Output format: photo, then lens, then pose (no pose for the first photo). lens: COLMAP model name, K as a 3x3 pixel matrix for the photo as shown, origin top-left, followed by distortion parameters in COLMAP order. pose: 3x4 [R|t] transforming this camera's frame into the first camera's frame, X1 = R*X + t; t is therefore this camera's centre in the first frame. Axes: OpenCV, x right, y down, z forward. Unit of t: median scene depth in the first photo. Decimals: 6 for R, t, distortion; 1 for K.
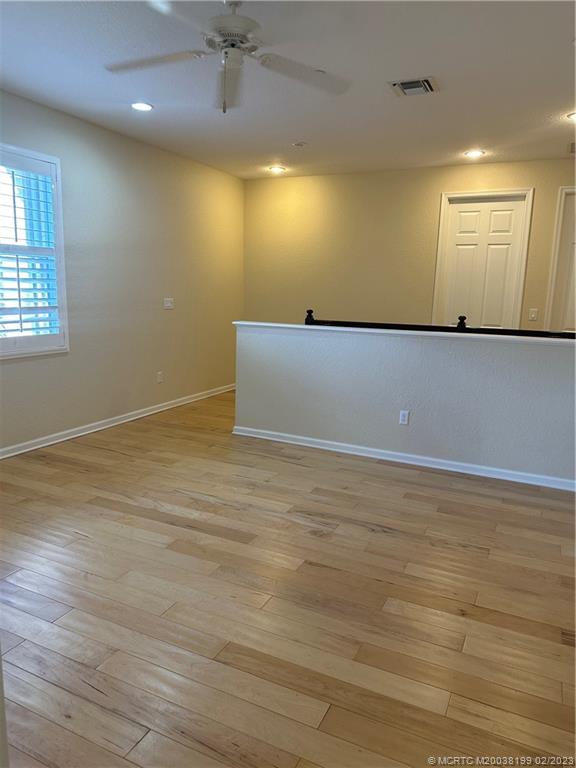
lens RADIAL K [[539.2, 0, 288.0], [0, 539.2, 384.0], [0, 0, 1]] dist [0.003865, -0.000185]
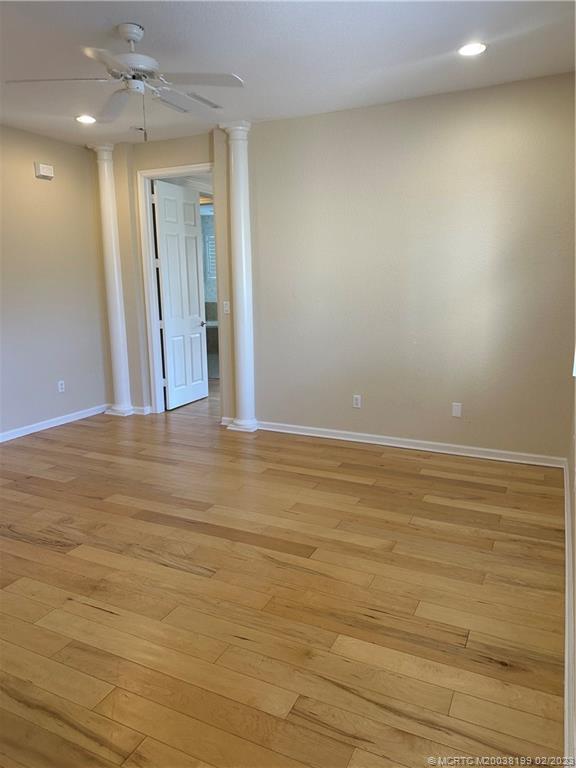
lens RADIAL K [[539.2, 0, 288.0], [0, 539.2, 384.0], [0, 0, 1]] dist [0.003865, -0.000185]
pose [[-0.999490, -0.031918, -0.001282, -0.316935], [-0.030246, 0.932667, 0.359468, -0.319058], [-0.010278, 0.359323, -0.933157, 1.677080]]
